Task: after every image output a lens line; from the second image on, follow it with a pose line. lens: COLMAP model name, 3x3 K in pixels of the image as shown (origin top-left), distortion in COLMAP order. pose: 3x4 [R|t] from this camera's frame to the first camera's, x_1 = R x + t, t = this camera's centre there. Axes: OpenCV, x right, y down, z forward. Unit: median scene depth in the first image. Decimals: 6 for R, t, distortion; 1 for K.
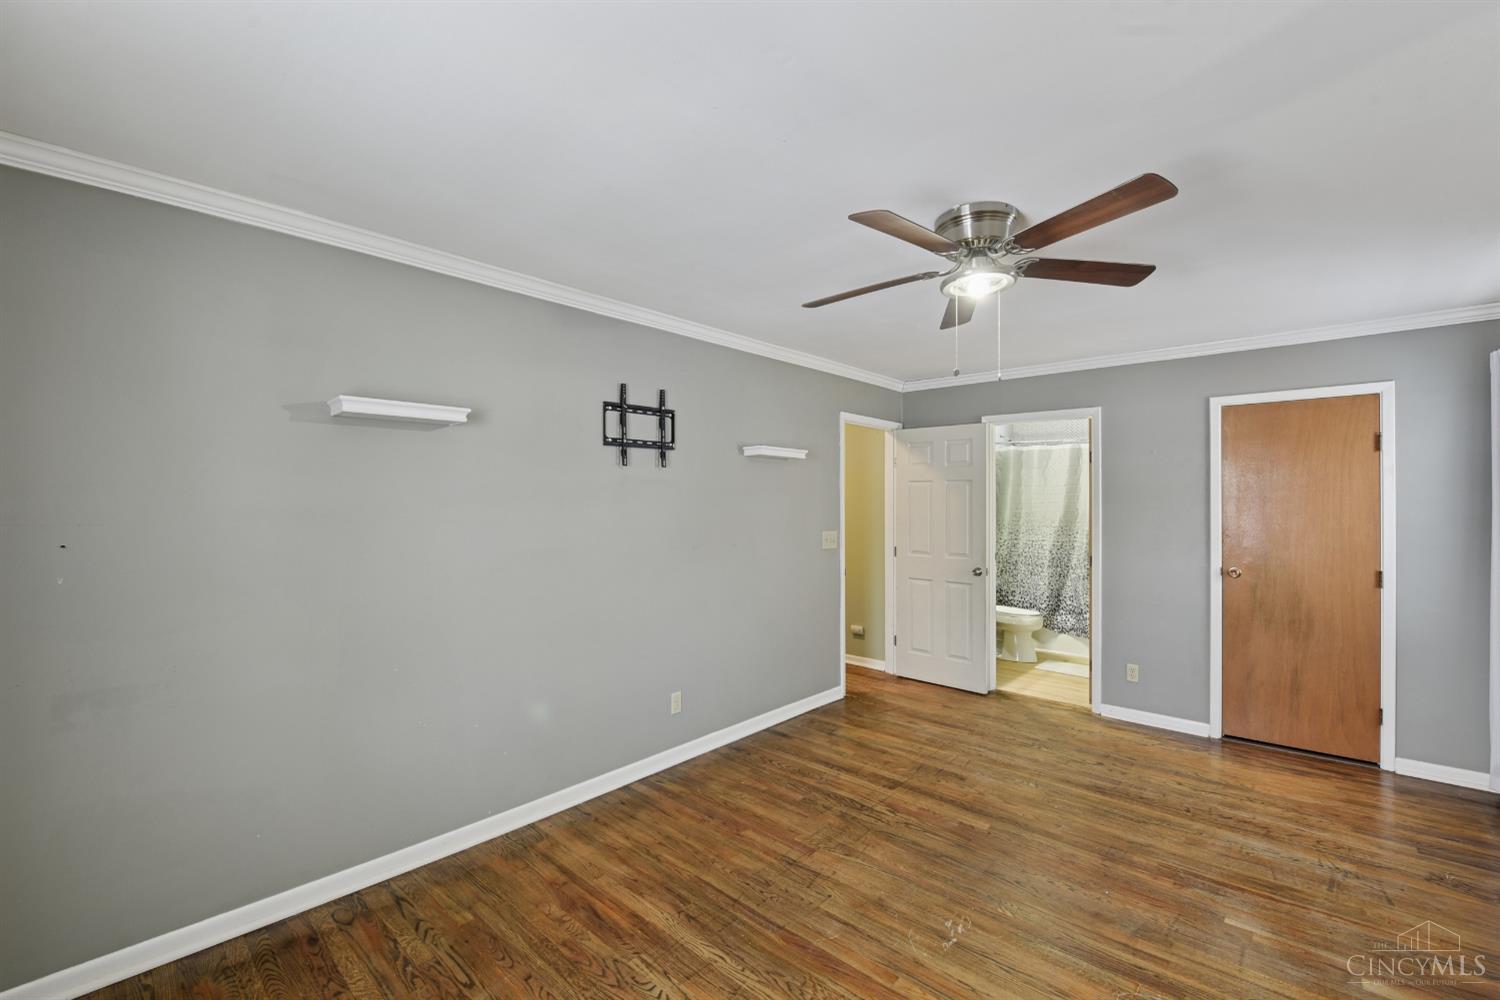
lens RADIAL K [[639.0, 0, 761.7], [0, 639.0, 499.8], [0, 0, 1]] dist [-0.012247, -0.001444]
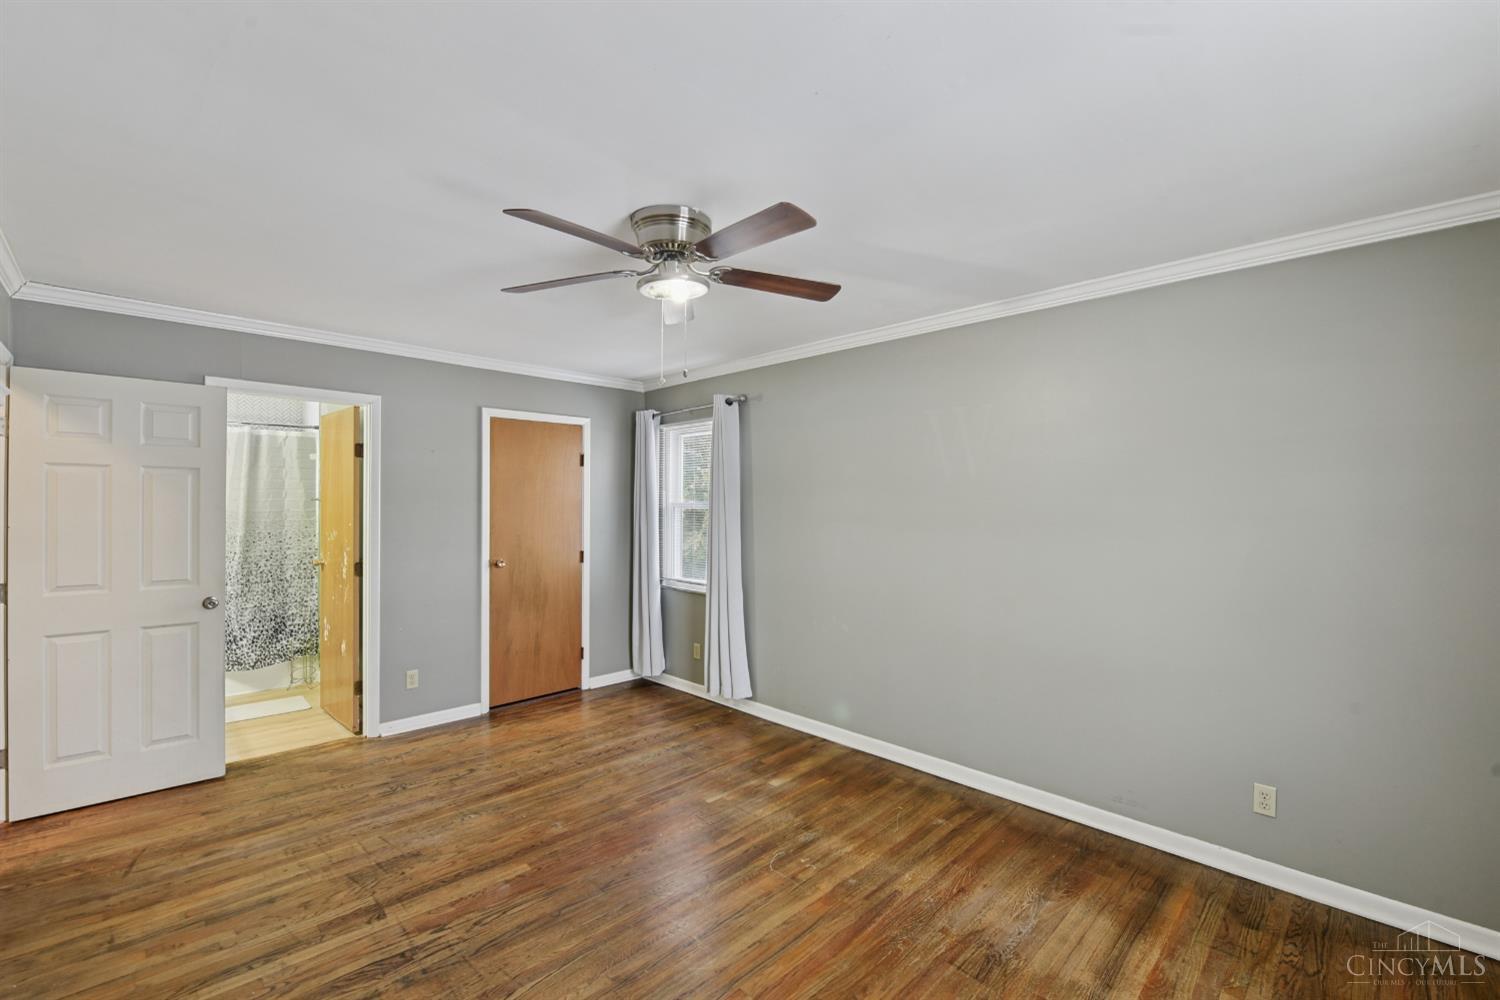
lens RADIAL K [[639.0, 0, 761.1], [0, 639.0, 504.7], [0, 0, 1]] dist [-0.012247, -0.001444]
pose [[0.048525, -0.003600, 0.998816, -0.407206], [-0.007971, 0.999960, 0.003991, 0.000250], [-0.998790, -0.008155, 0.048494, 0.496264]]
